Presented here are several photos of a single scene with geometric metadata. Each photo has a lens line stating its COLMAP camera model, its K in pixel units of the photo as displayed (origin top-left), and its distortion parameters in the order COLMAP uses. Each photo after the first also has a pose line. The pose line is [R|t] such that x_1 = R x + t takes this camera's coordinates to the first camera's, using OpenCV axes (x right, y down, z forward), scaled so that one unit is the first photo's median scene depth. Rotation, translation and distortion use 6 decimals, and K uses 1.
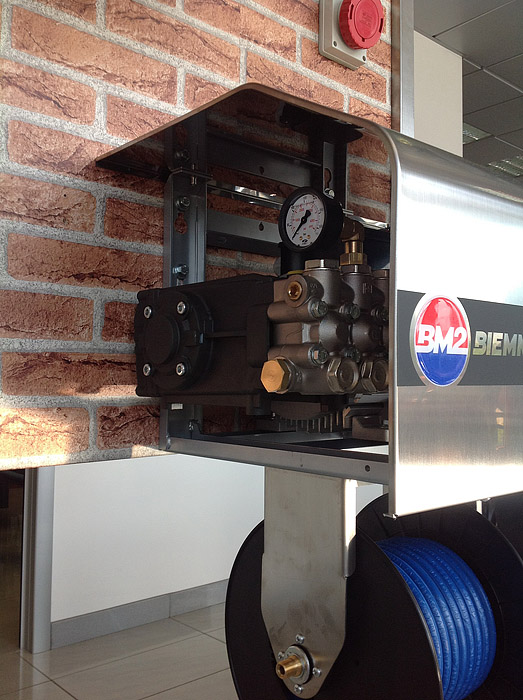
lens RADIAL K [[674.4, 0, 261.5], [0, 674.4, 350.0], [0, 0, 1]] dist [0.104431, -0.239207]
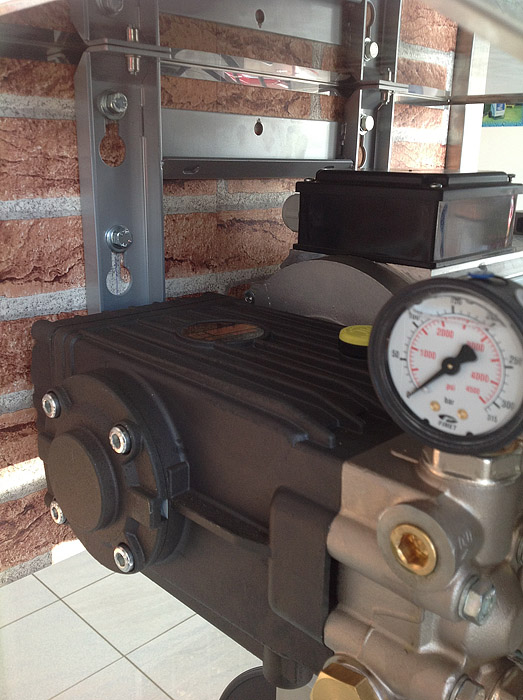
lens RADIAL K [[674.4, 0, 261.5], [0, 674.4, 350.0], [0, 0, 1]] dist [0.104431, -0.239207]
pose [[0.997991, -0.009848, 0.062585, -0.045457], [-0.010778, 0.947054, 0.320892, -0.242992], [-0.062431, -0.320922, 0.945046, 0.523255]]
